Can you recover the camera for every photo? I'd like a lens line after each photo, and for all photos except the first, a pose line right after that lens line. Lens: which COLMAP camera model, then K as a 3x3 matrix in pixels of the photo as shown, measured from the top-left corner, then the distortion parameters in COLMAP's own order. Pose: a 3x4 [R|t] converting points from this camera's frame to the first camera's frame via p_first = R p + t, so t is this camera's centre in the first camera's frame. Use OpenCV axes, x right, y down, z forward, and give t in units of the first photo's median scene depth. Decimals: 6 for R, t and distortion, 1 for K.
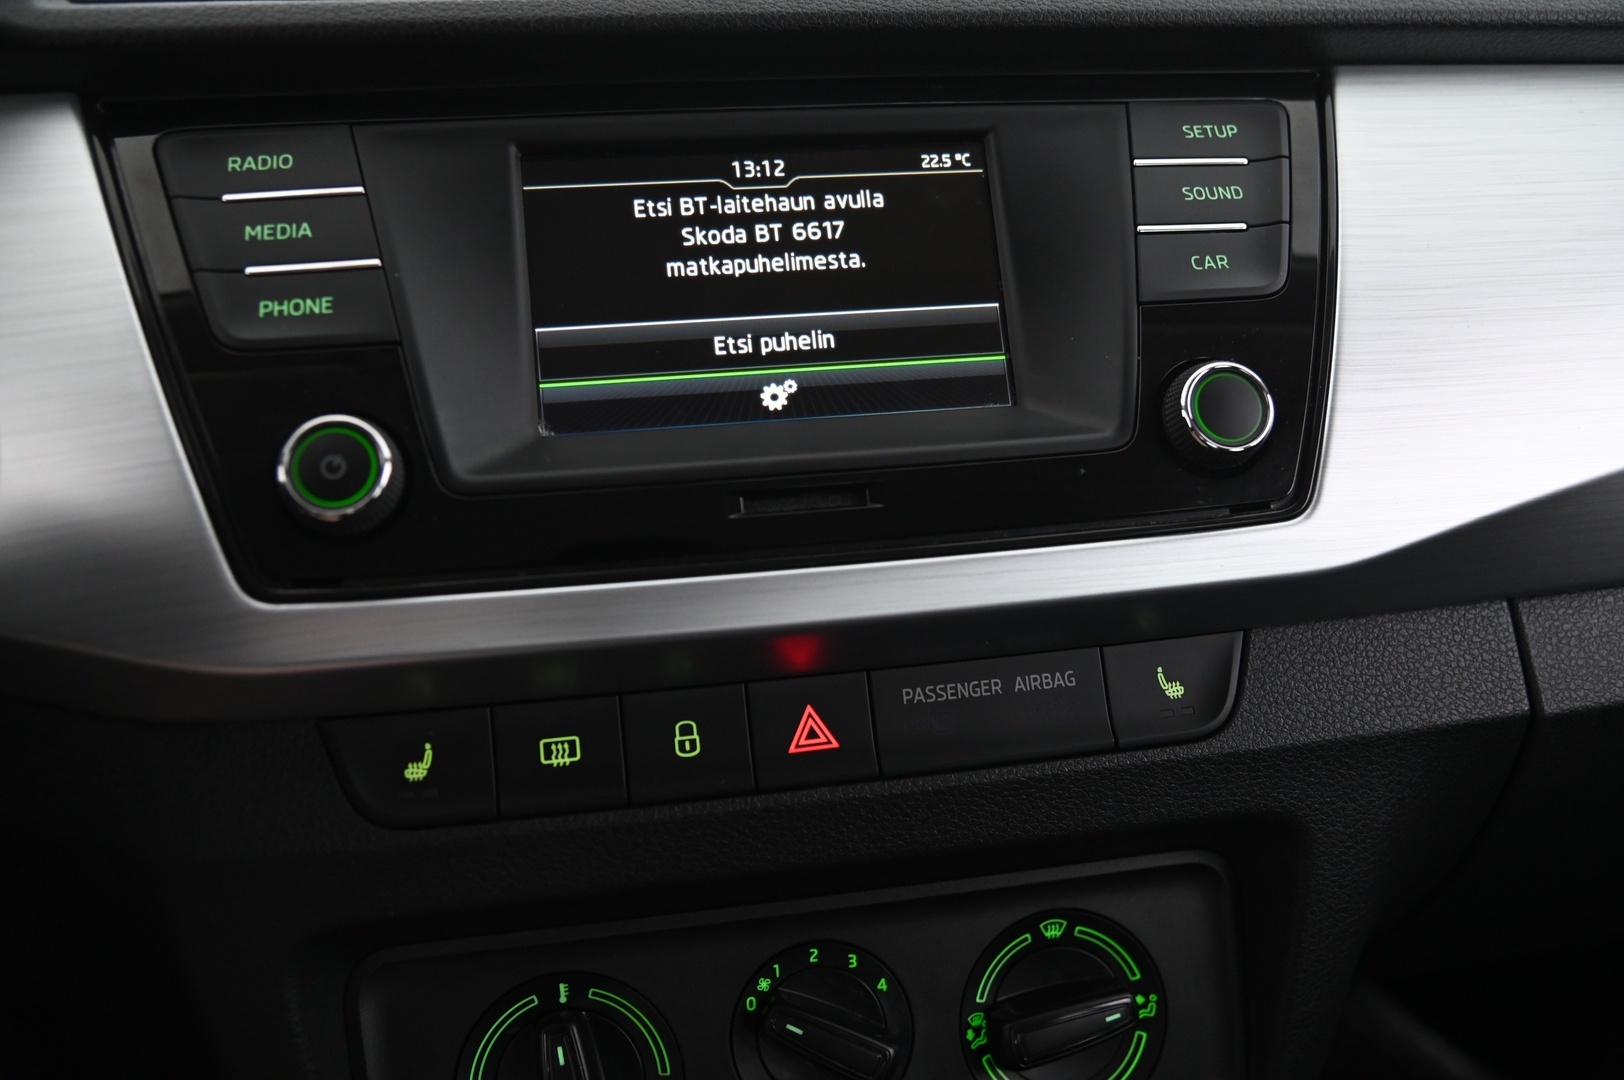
lens RADIAL K [[1377.3, 0, 820.8], [0, 1377.3, 537.8], [0, 0, 1]] dist [-0.063923, 0.061153]
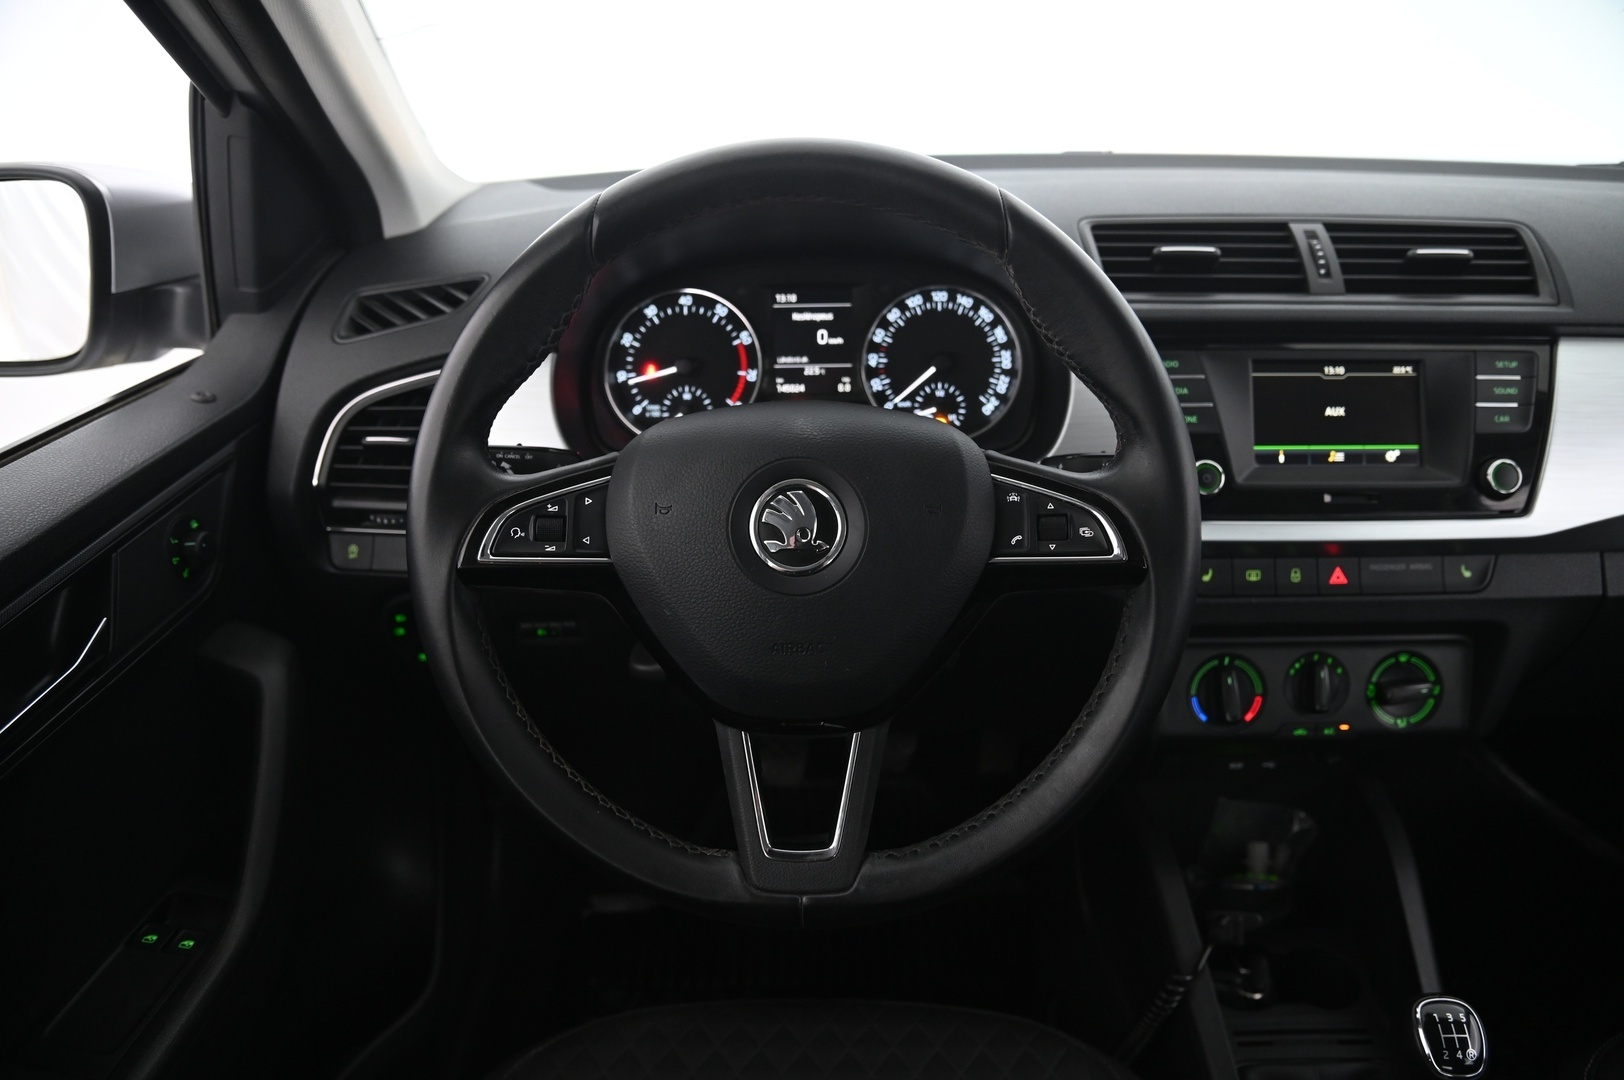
lens RADIAL K [[1102.8, 0, 803.3], [0, 1102.8, 547.4], [0, 0, 1]] dist [-0.118369, 0.051125]
pose [[0.979108, 0.089139, -0.182762, -0.676171], [-0.066071, 0.989487, 0.128644, -0.130019], [0.192308, -0.113881, 0.974704, -1.350672]]
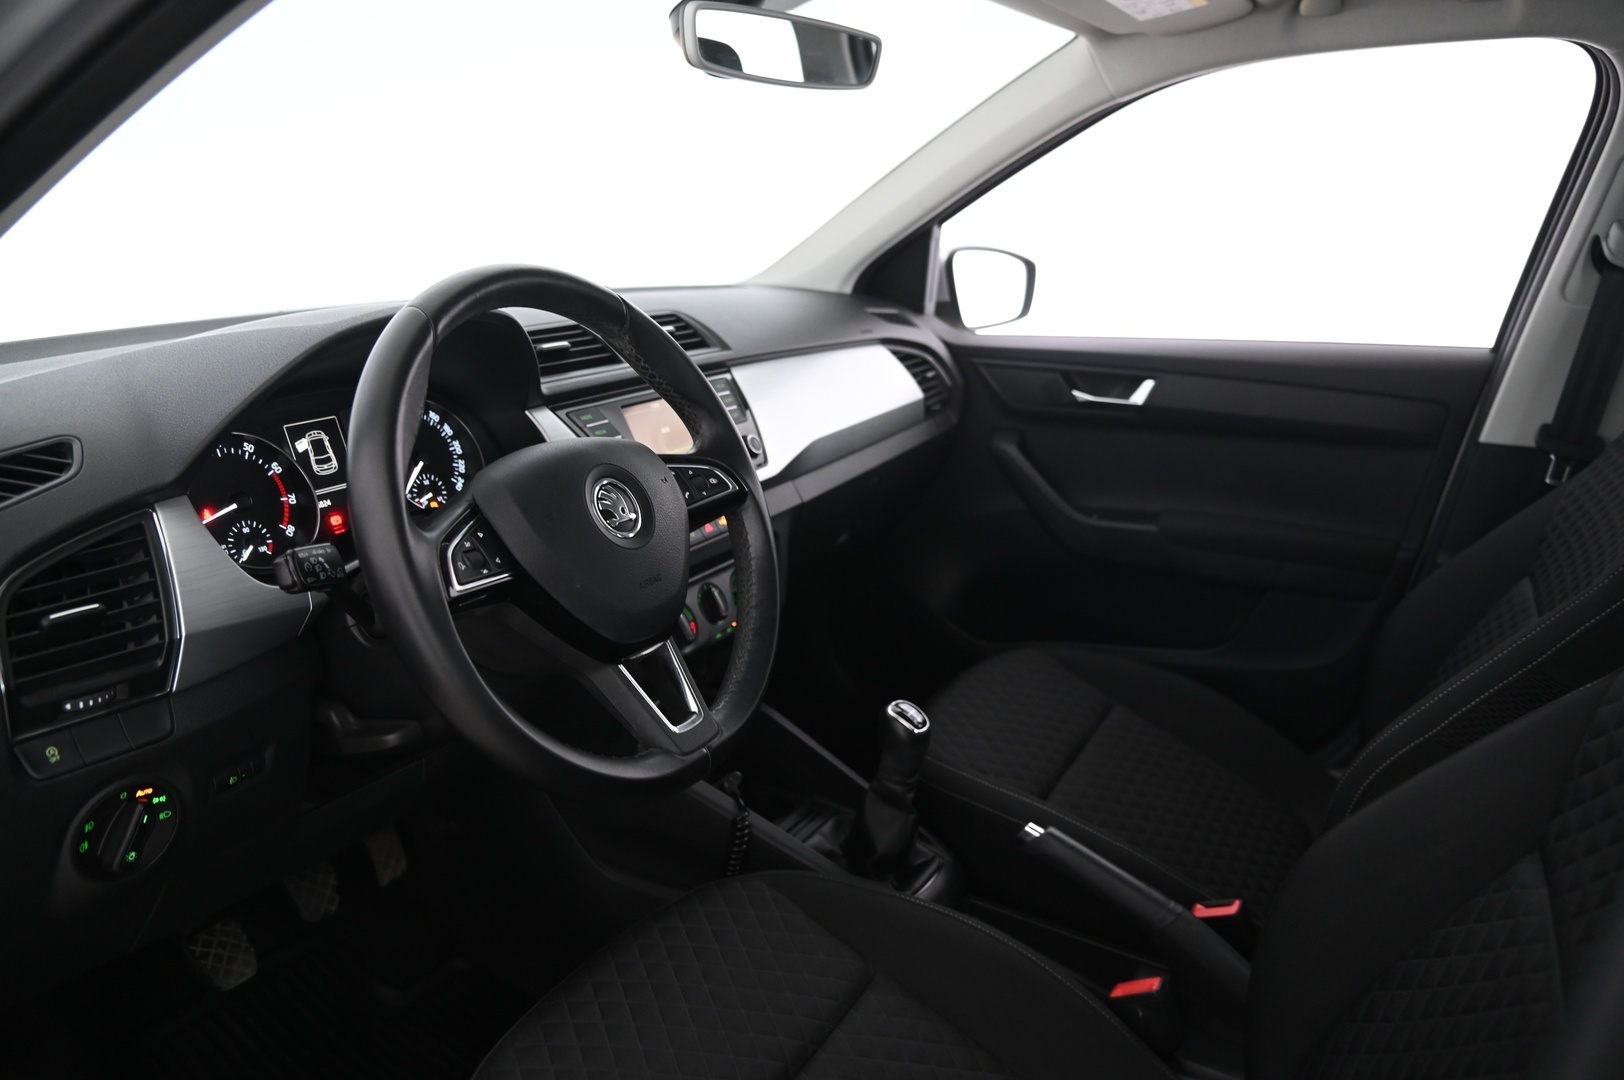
lens RADIAL K [[1215.2, 0, 851.9], [0, 1215.2, 511.7], [0, 0, 1]] dist [-0.082297, 0.002214]
pose [[0.609328, -0.172962, 0.773824, -2.703161], [0.251433, 0.967701, 0.018311, 0.134967], [-0.751998, 0.183408, 0.633136, -1.819082]]
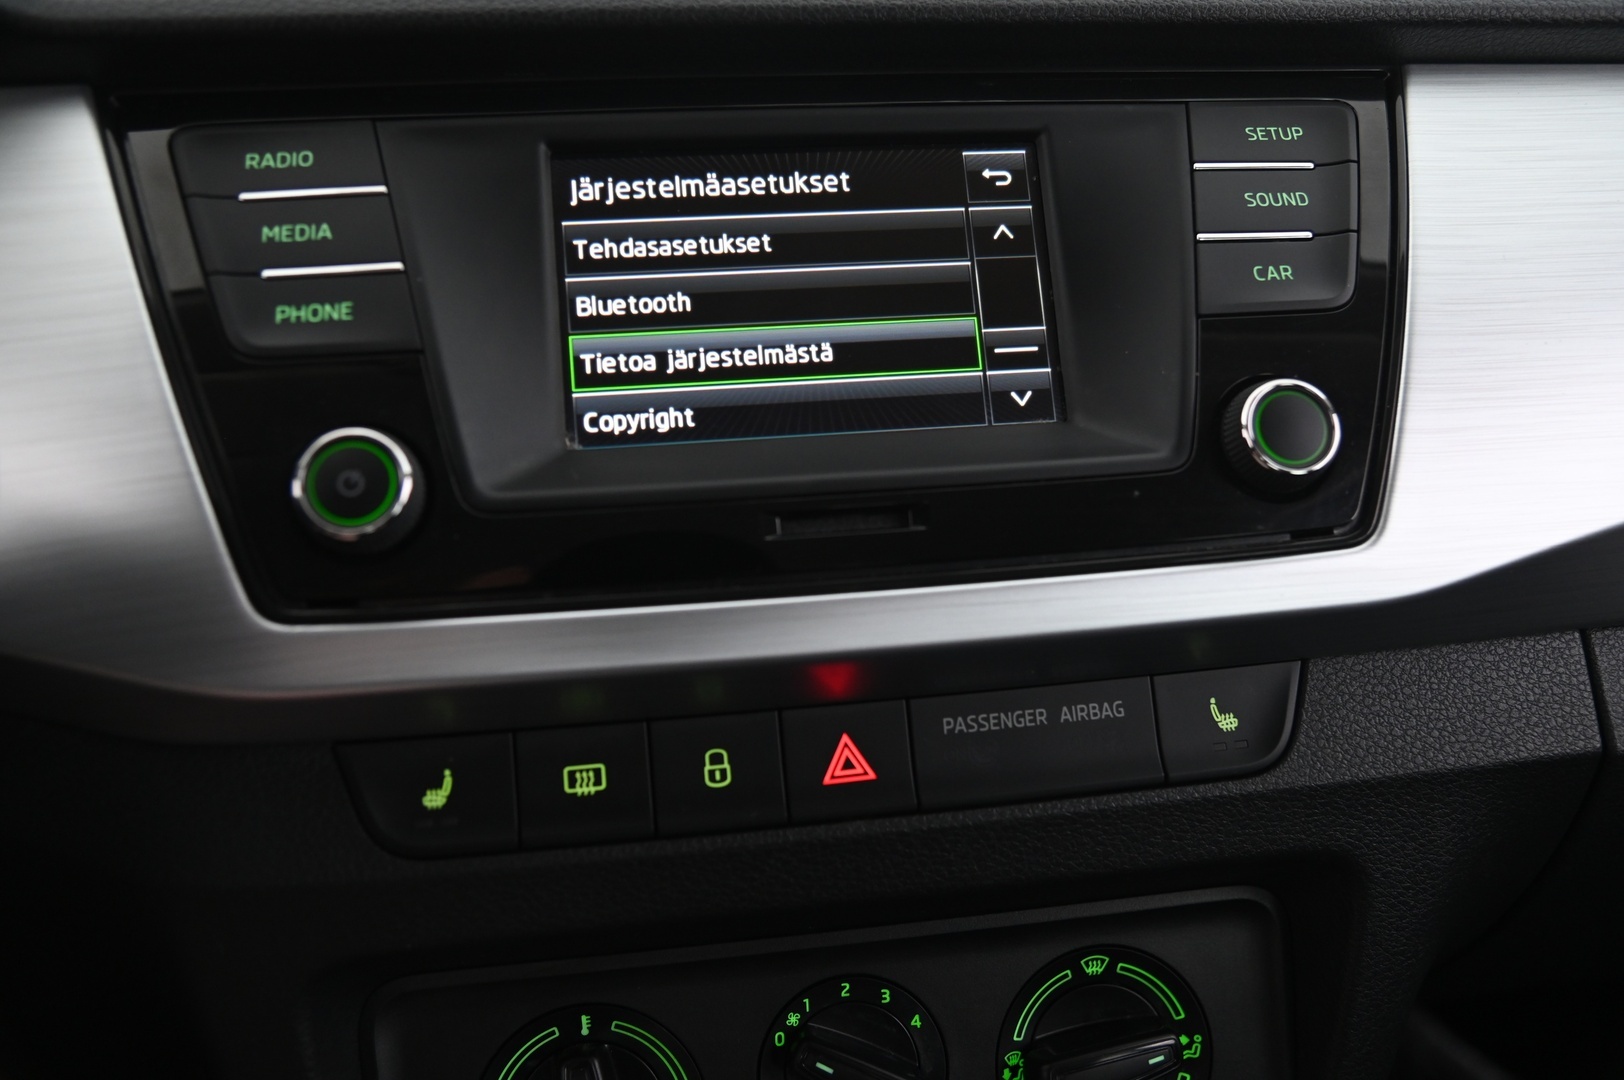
lens RADIAL K [[1377.3, 0, 820.8], [0, 1377.3, 537.8], [0, 0, 1]] dist [-0.063923, 0.061153]
pose [[0.999729, 0.013546, -0.018937, -0.009021], [-0.013308, 0.999832, 0.012635, -0.026017], [0.019105, -0.012379, 0.999741, 0.045114]]
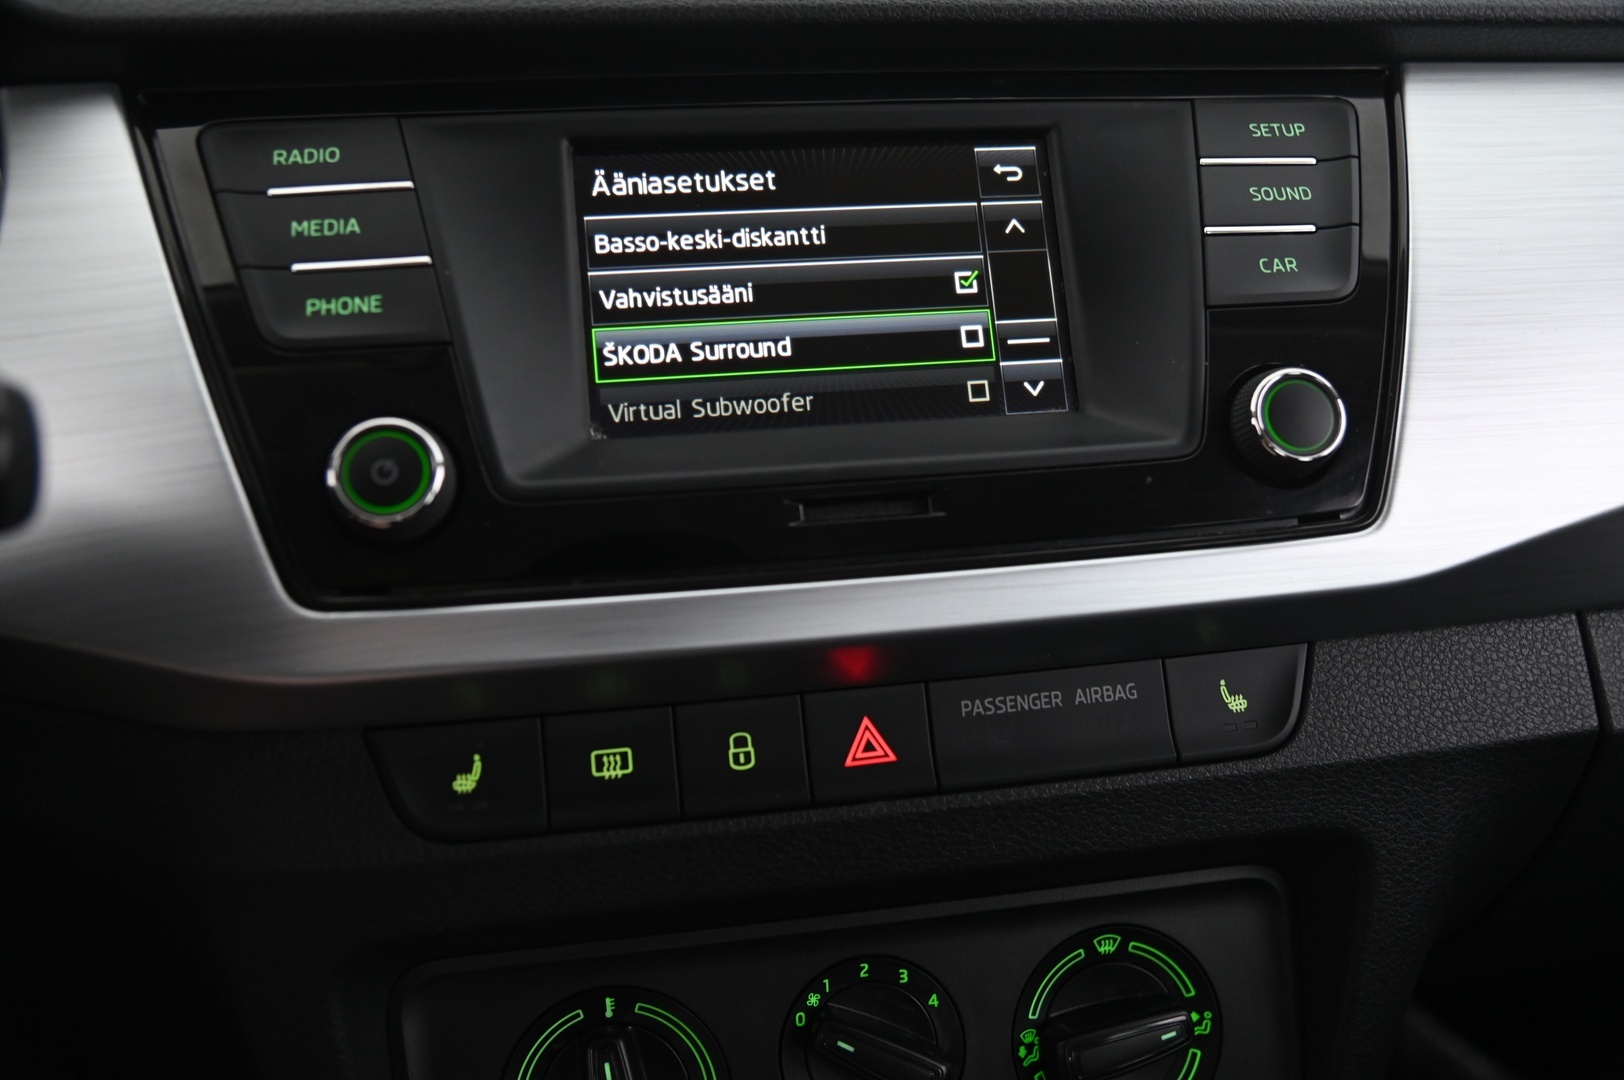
lens RADIAL K [[1377.3, 0, 820.8], [0, 1377.3, 537.8], [0, 0, 1]] dist [-0.063923, 0.061153]
pose [[0.999963, 0.007705, -0.003897, -0.036883], [-0.007668, 0.999925, 0.009550, -0.014373], [0.003971, -0.009520, 0.999947, 0.024930]]
